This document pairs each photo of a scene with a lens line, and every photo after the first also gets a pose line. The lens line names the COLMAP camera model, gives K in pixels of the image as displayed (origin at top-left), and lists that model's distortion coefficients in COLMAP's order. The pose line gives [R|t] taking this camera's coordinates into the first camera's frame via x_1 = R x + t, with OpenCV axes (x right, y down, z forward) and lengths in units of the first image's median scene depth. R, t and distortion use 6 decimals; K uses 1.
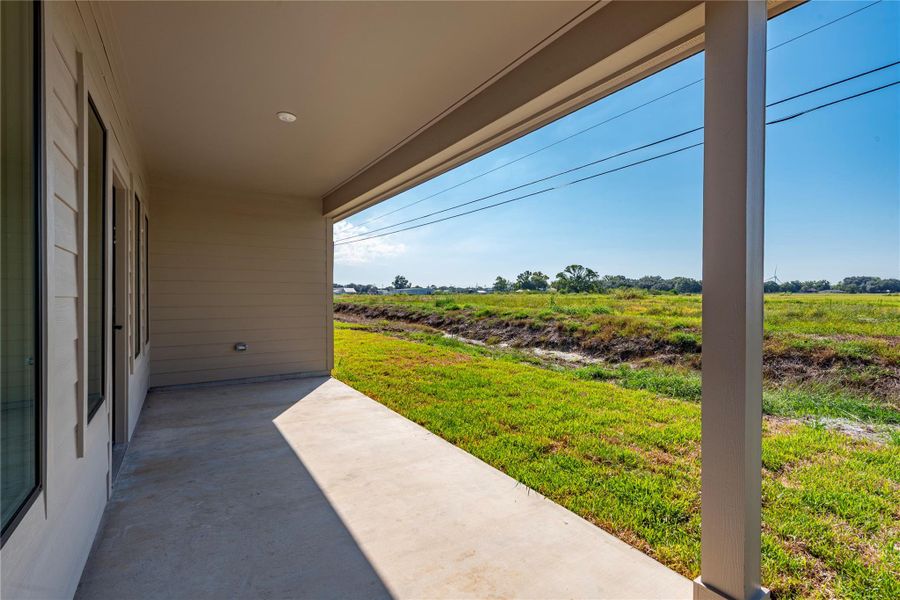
lens RADIAL K [[381.2, 0, 451.7], [0, 381.2, 298.8], [0, 0, 1]] dist [0.011714, -0.000258]
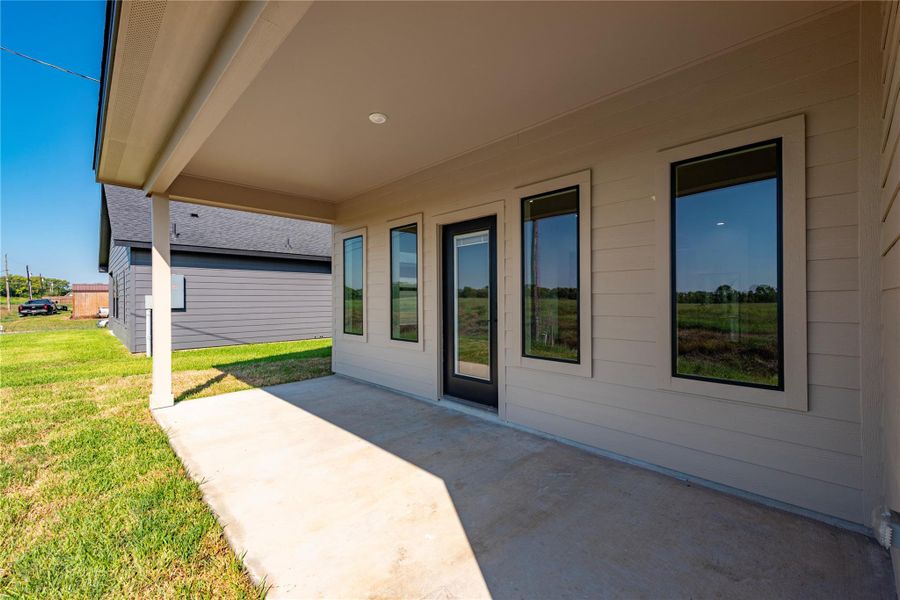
lens RADIAL K [[381.2, 0, 451.7], [0, 381.2, 298.8], [0, 0, 1]] dist [0.011714, -0.000258]
pose [[-0.986963, 0.000117, -0.160947, -0.468933], [0.000313, 0.999999, -0.001191, 0.004920], [0.160947, -0.001226, -0.986962, 2.055594]]
